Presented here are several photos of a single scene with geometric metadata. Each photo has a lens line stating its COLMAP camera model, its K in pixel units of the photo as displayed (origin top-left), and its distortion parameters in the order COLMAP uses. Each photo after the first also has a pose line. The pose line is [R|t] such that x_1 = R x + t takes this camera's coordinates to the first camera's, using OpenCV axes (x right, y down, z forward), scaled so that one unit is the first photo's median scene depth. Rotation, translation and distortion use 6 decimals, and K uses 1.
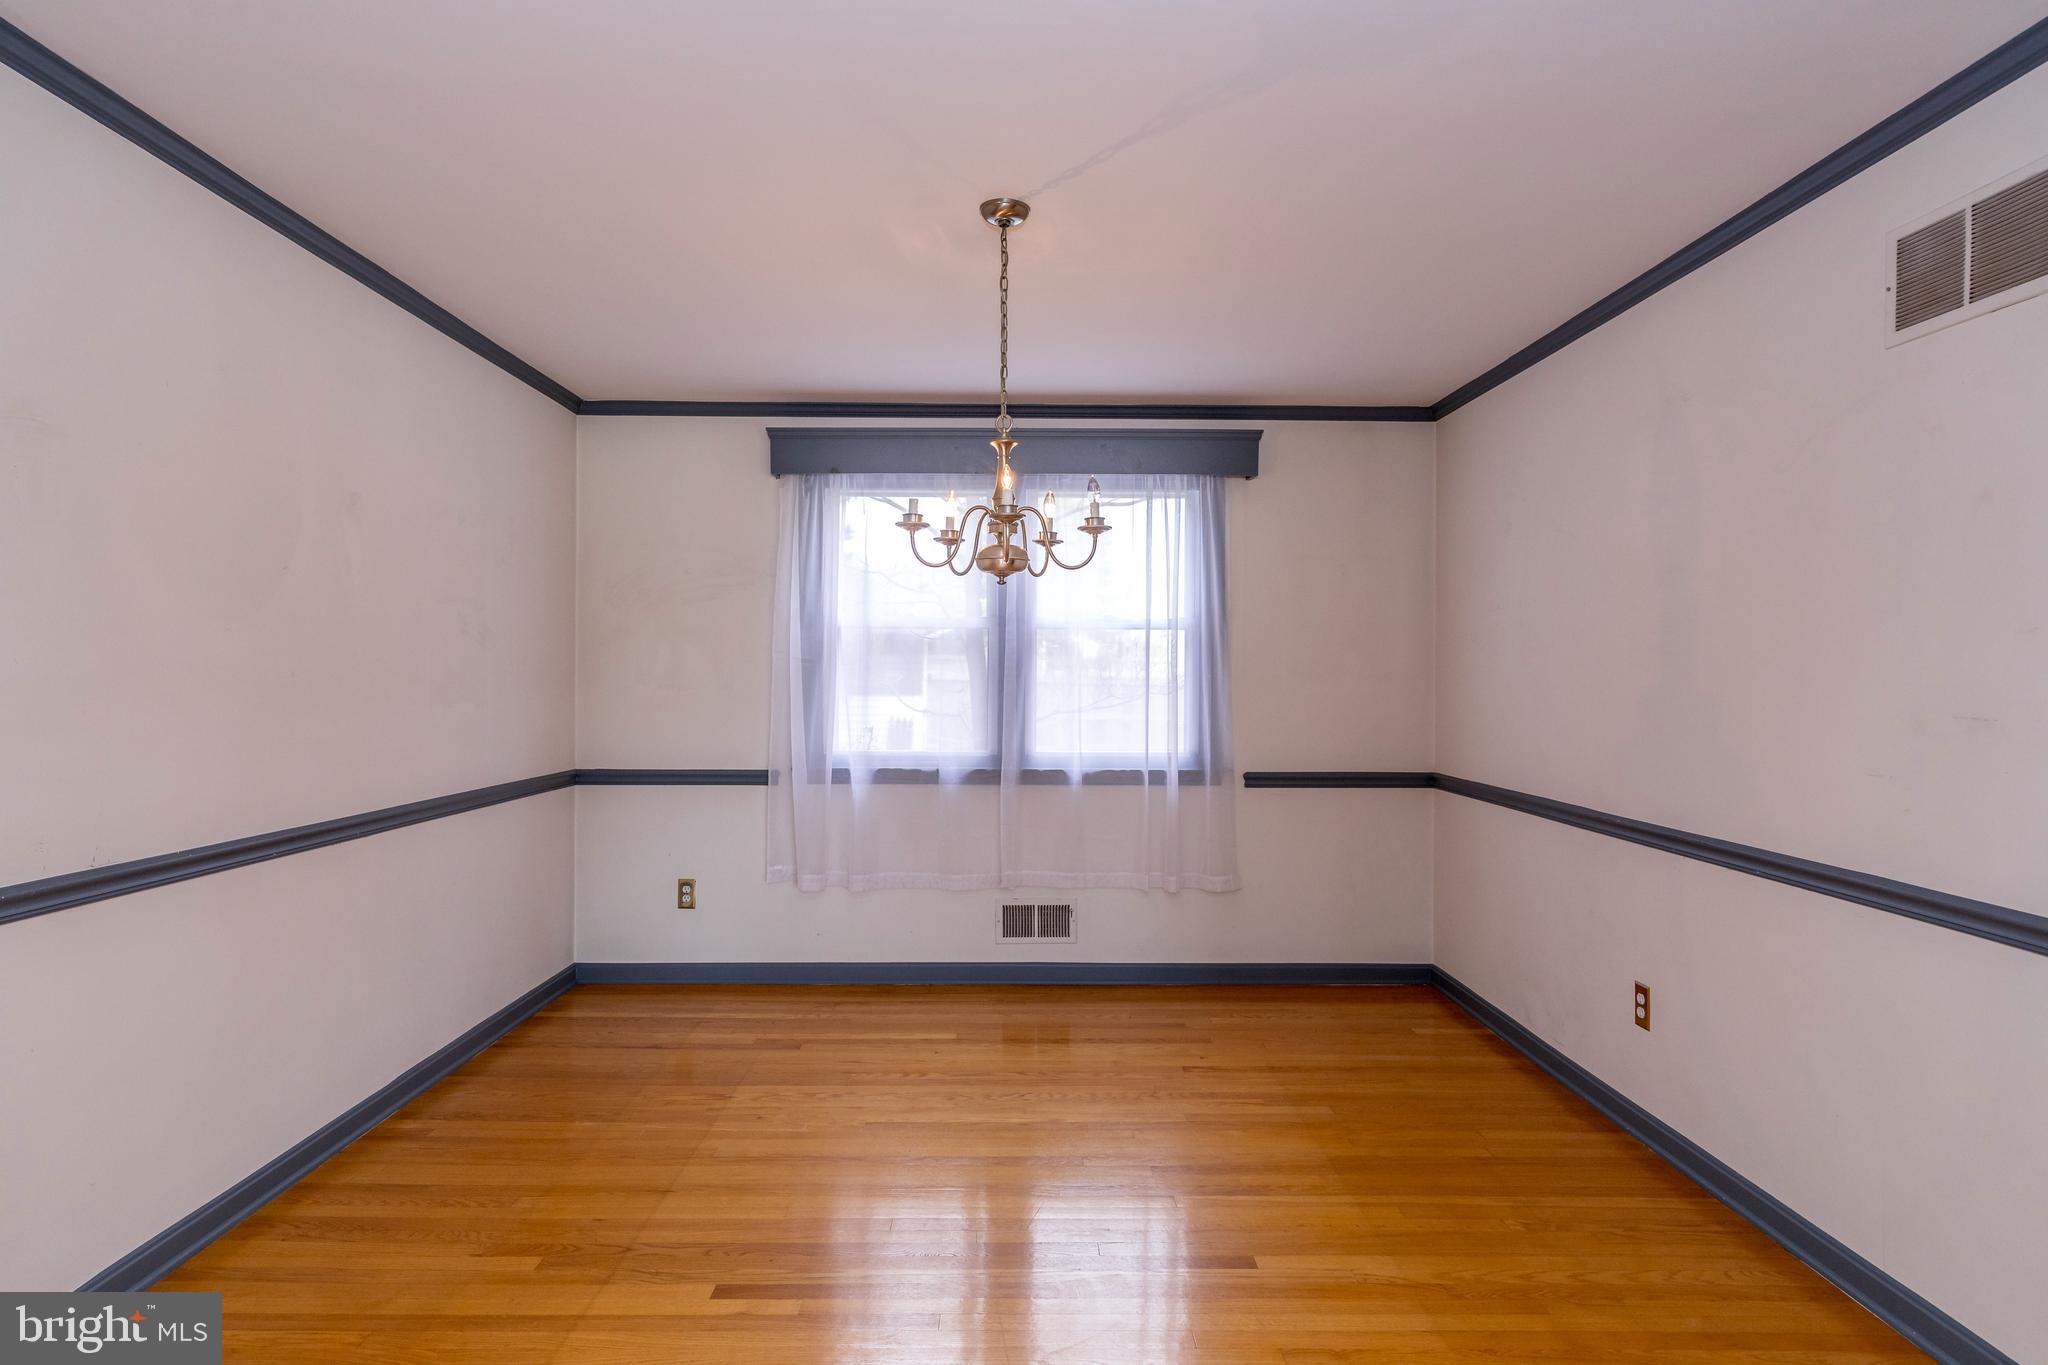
lens RADIAL K [[1075.7, 0, 1019.7], [0, 1075.7, 676.4], [0, 0, 1]] dist [0.002527, 0.000099]
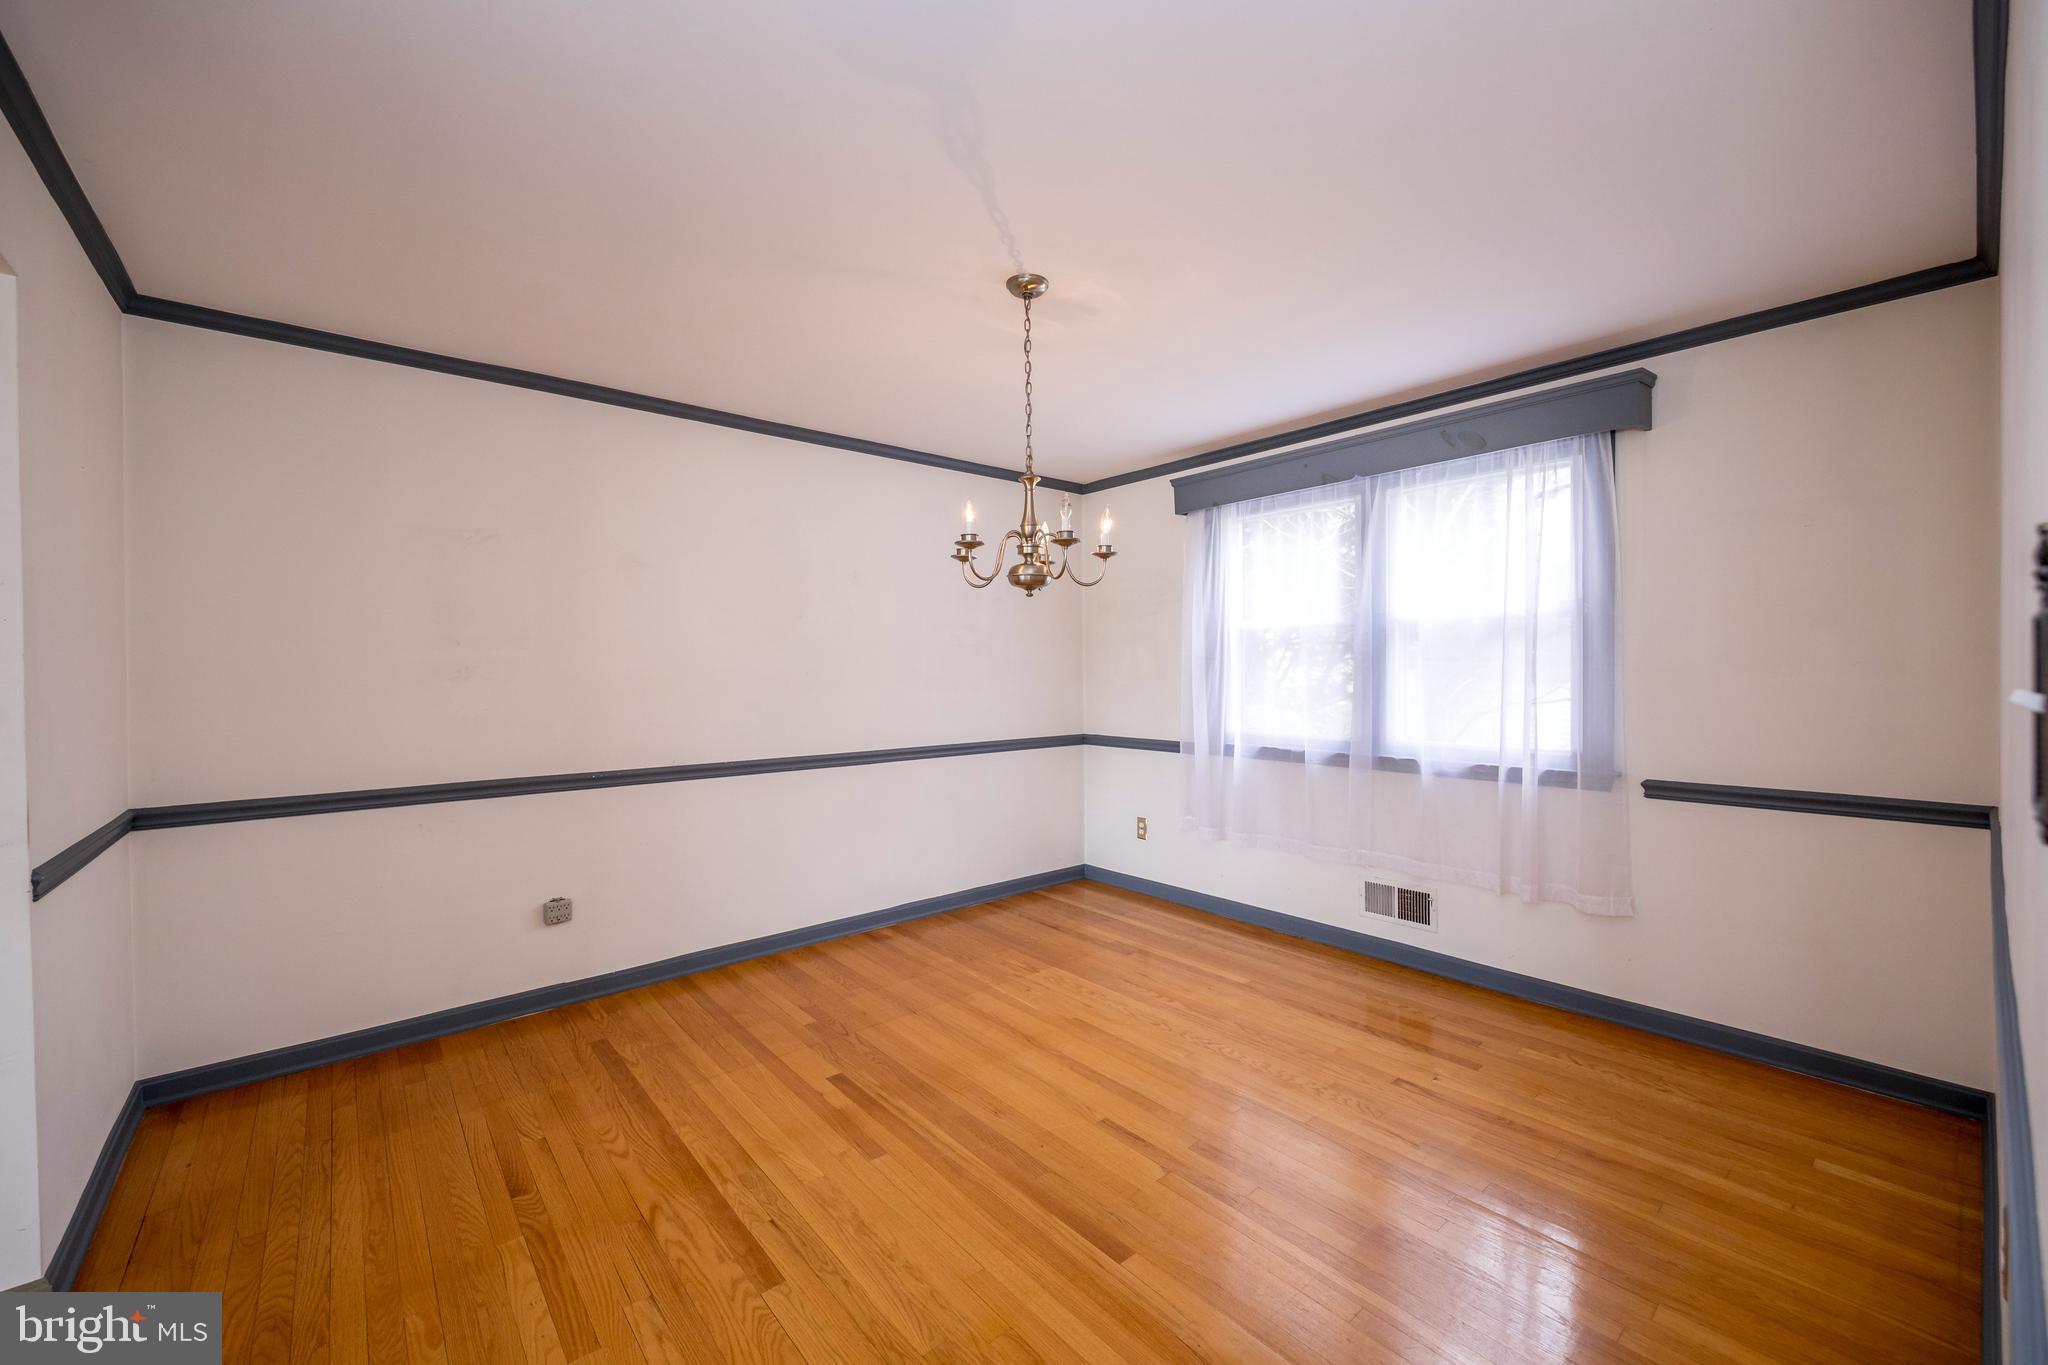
lens RADIAL K [[790.2, 0, 1029.8], [0, 790.2, 674.8], [0, 0, 1]] dist [-0.001377, -0.000369]
pose [[0.654045, -0.002779, -0.756451, 0.370449], [0.010283, 0.999934, 0.005218, -0.001049], [0.756386, -0.011191, 0.654030, 0.236833]]
